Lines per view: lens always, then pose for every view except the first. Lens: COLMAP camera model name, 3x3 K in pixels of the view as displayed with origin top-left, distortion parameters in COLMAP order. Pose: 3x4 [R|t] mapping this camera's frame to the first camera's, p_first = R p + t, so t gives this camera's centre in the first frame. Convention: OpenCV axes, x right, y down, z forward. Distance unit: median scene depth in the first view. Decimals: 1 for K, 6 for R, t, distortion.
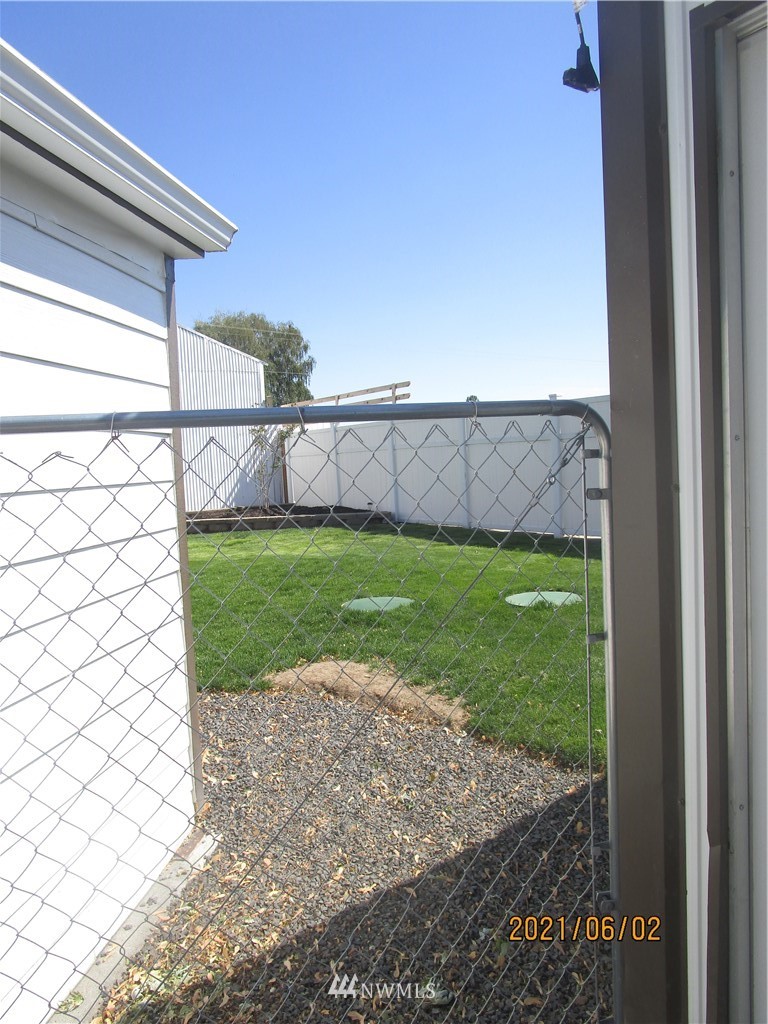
lens RADIAL K [[740.3, 0, 384.0], [0, 740.3, 512.0], [0, 0, 1]] dist [-0.027127, 0.003396]
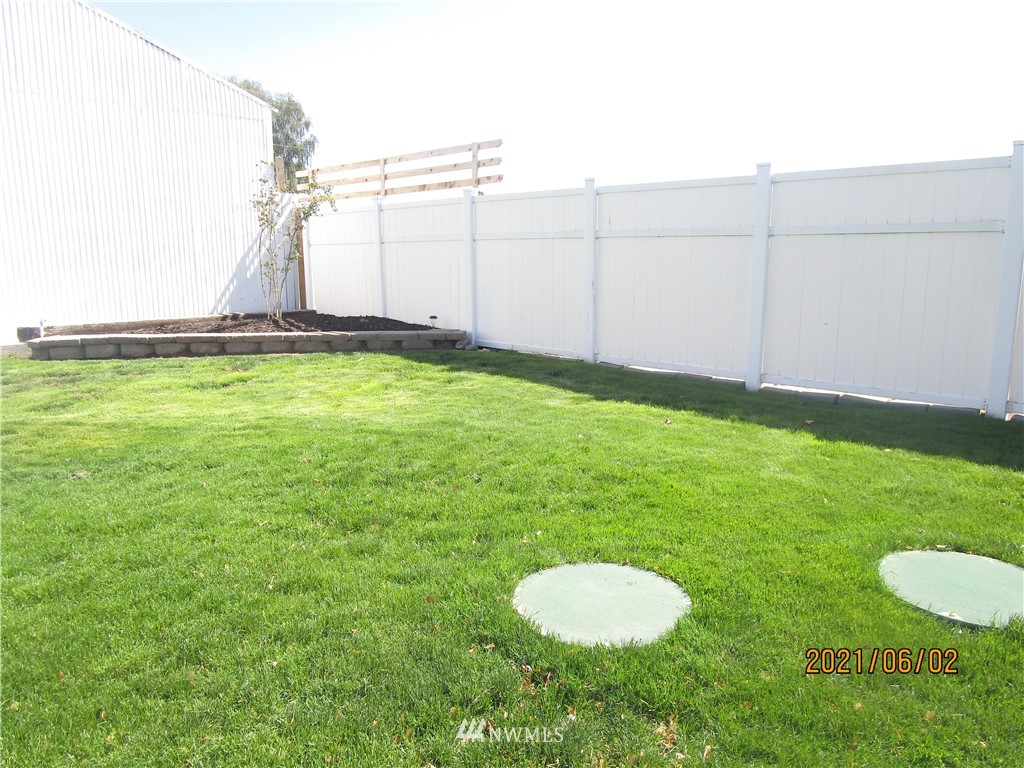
lens RADIAL K [[740.3, 0, 515.2], [0, 740.3, 382.4], [0, 0, 1]] dist [-0.027127, 0.003396]
pose [[0.984447, 0.011293, 0.175319, -0.061202], [-0.028437, 0.995015, 0.095582, -0.018197], [-0.173366, -0.099081, 0.979861, 0.279782]]
